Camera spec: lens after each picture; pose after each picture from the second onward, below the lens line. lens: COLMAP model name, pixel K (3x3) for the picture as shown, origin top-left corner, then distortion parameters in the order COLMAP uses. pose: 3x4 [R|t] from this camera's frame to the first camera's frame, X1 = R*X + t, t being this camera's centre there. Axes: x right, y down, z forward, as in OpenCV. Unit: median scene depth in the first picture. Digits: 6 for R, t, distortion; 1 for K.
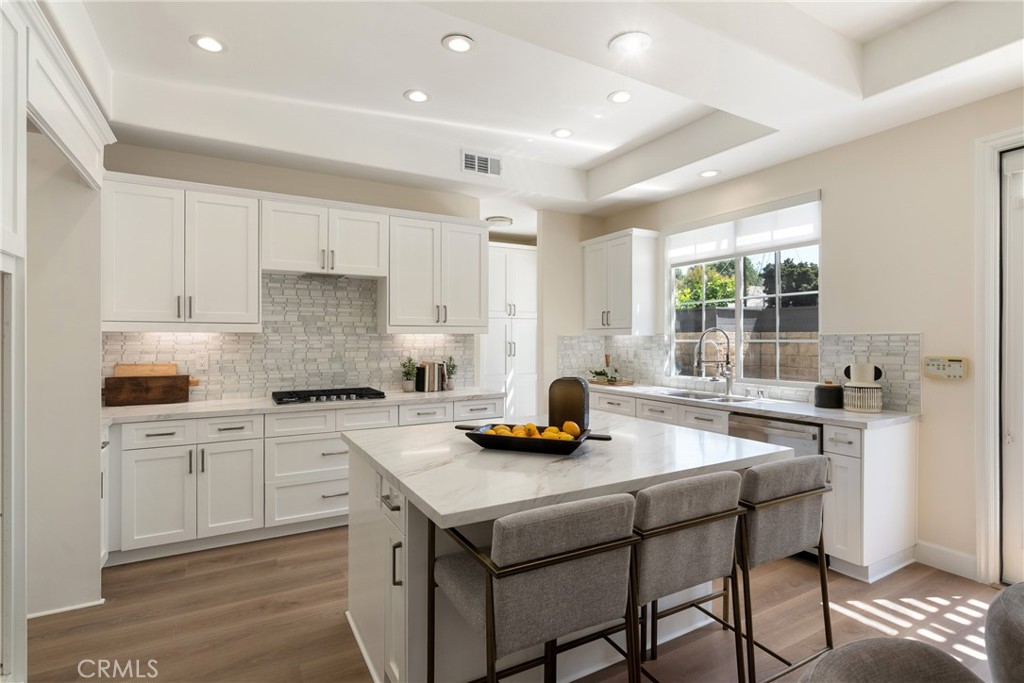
lens RADIAL K [[488.5, 0, 507.2], [0, 488.5, 336.6], [0, 0, 1]] dist [-0.003184, 0.002729]
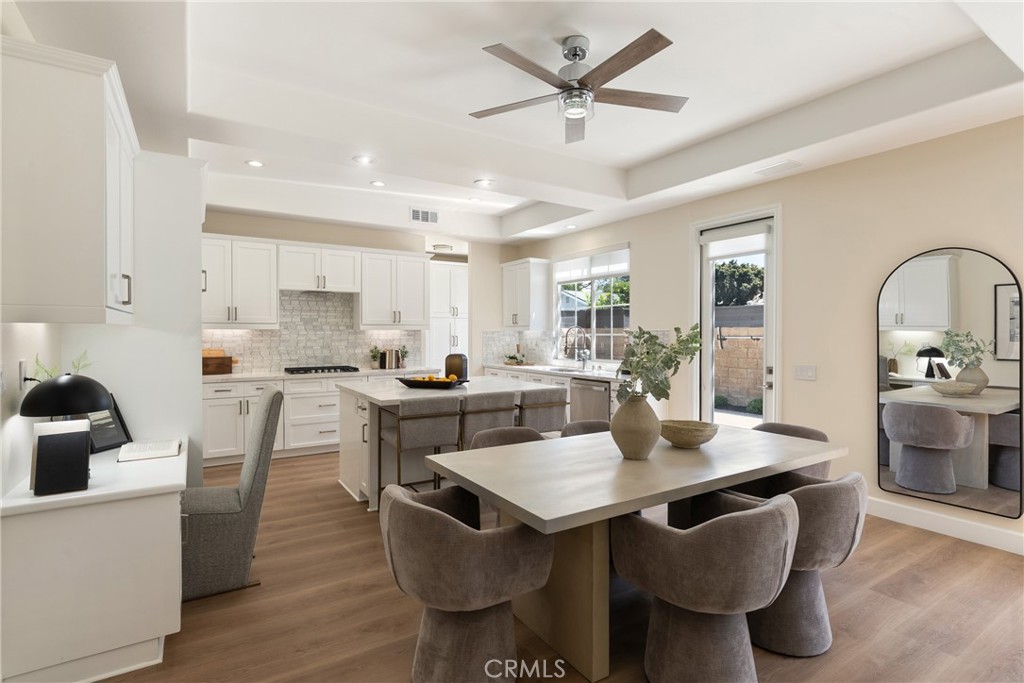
lens RADIAL K [[488.5, 0, 508.7], [0, 488.5, 338.6], [0, 0, 1]] dist [-0.003184, 0.002729]
pose [[0.998617, -0.000509, 0.052580, 0.136334], [-0.000325, 0.999874, 0.015865, -0.003423], [-0.052582, -0.015860, 0.998491, -0.546401]]
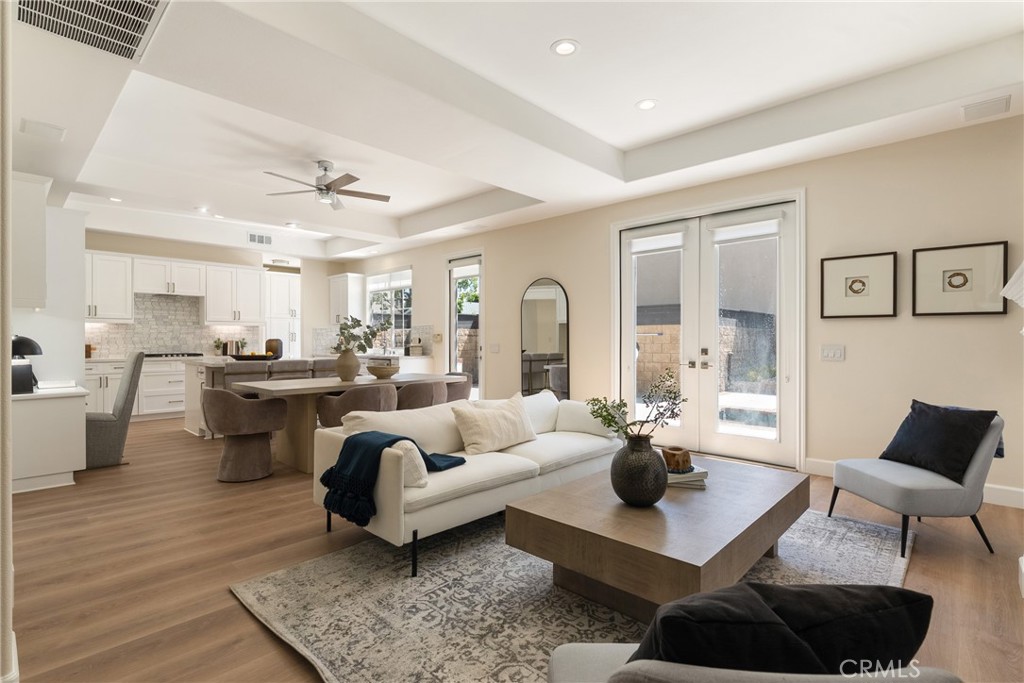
lens RADIAL K [[488.5, 0, 506.6], [0, 488.5, 340.7], [0, 0, 1]] dist [-0.003184, 0.002729]
pose [[0.959127, -0.002434, 0.282966, 0.367266], [0.001294, 0.999990, 0.004217, 0.050542], [-0.282973, -0.003679, 0.959121, -1.244018]]
